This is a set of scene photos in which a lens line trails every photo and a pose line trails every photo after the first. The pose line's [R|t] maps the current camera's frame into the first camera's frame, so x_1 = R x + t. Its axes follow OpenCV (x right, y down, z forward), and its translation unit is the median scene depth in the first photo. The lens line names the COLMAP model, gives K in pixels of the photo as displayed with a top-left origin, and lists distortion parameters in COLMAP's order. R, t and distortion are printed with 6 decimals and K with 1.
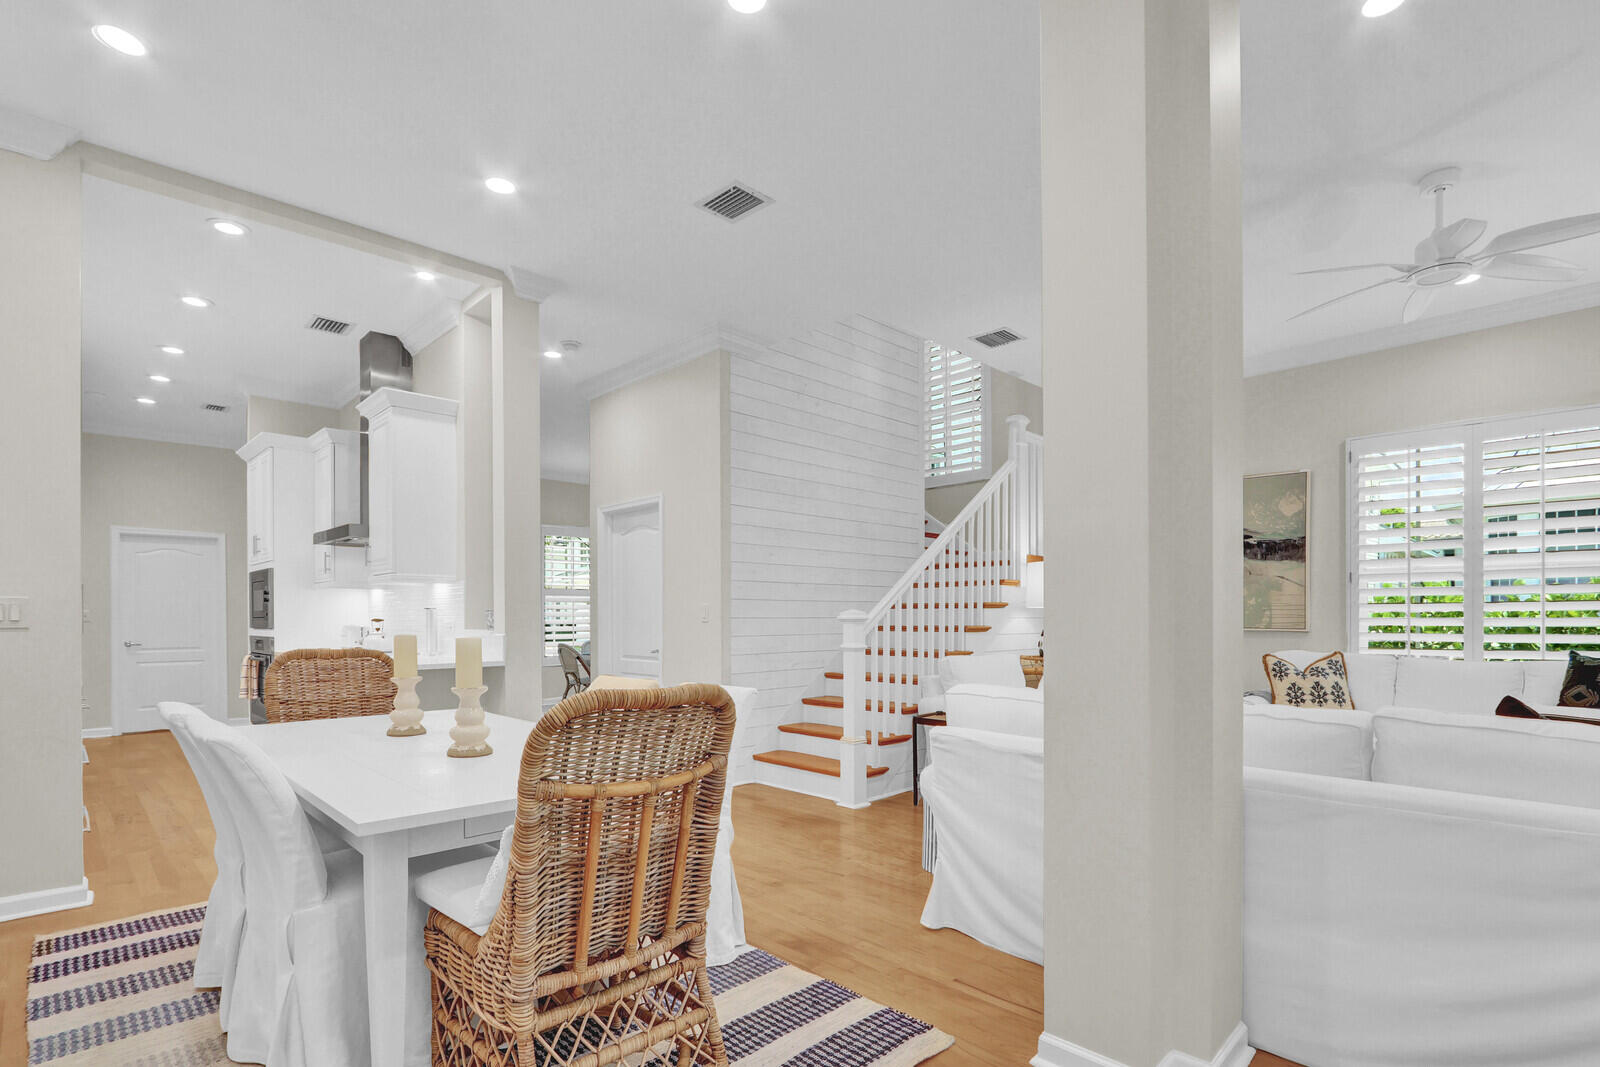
lens RADIAL K [[765.2, 0, 786.1], [0, 765.2, 619.4], [0, 0, 1]] dist [-0.011695, -0.000096]
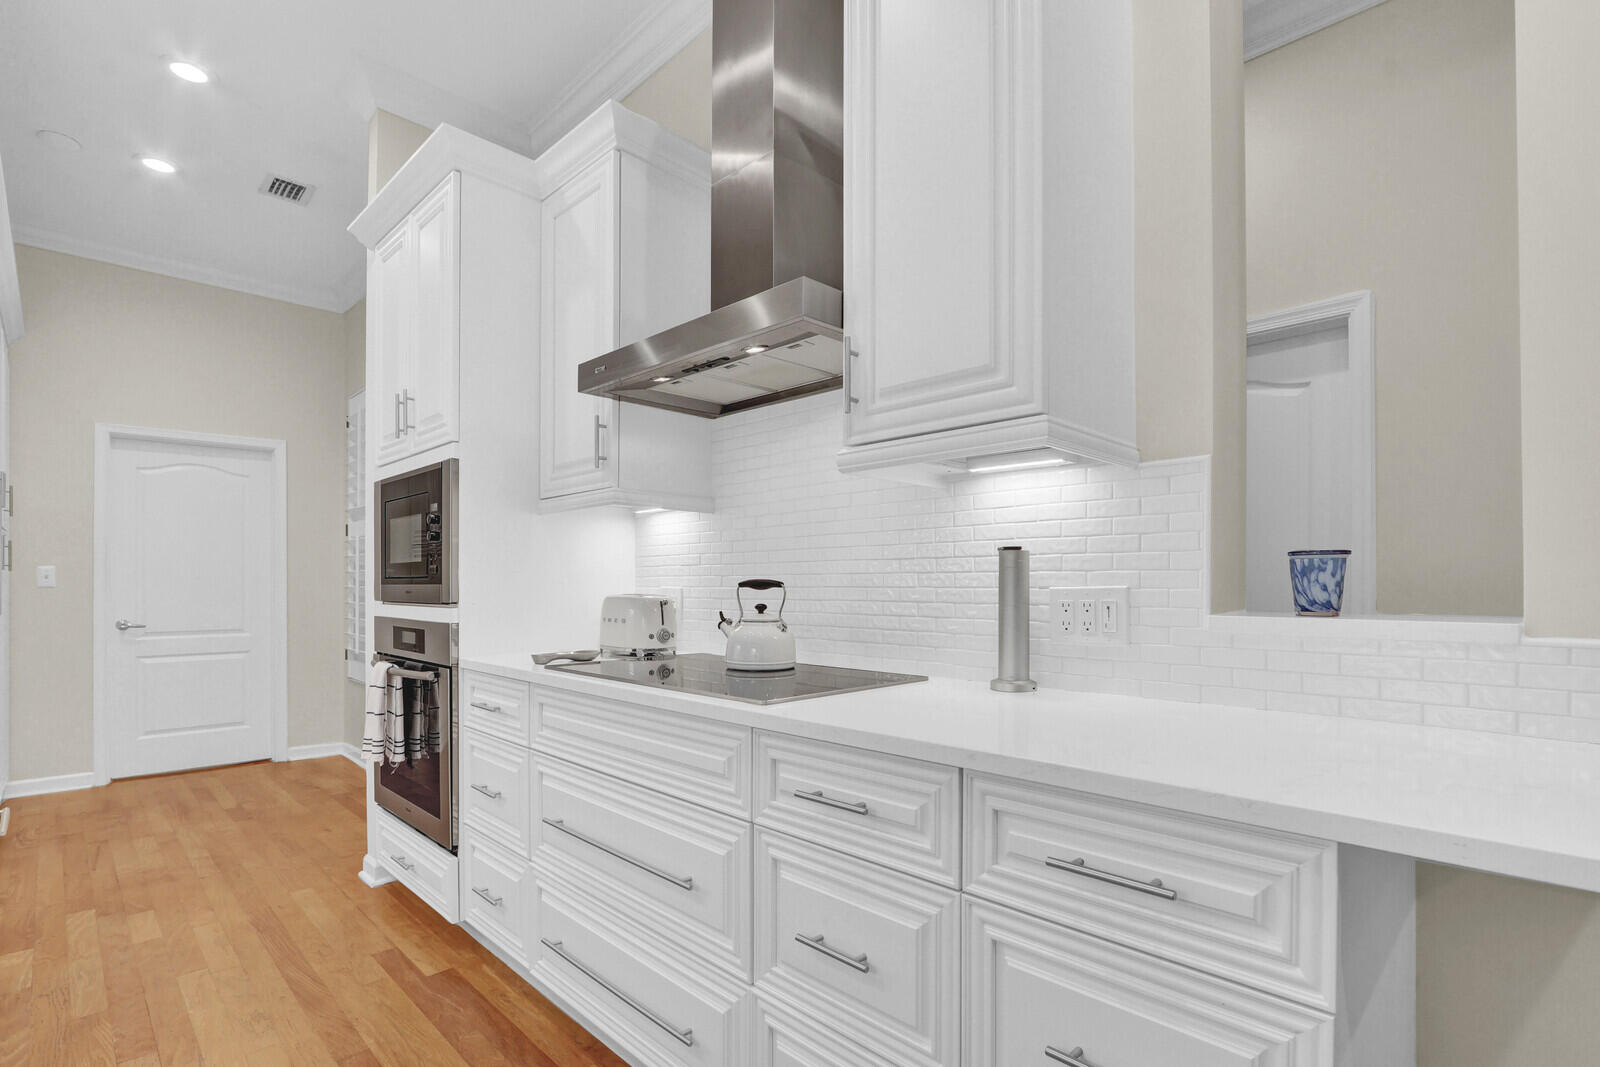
lens RADIAL K [[765.2, 0, 816.2], [0, 765.2, 577.0], [0, 0, 1]] dist [-0.011695, -0.000096]
pose [[0.999902, 0.000688, 0.013974, -0.460625], [-0.000576, 0.999967, -0.008066, 0.000210], [-0.013979, 0.008058, 0.999870, 0.551891]]
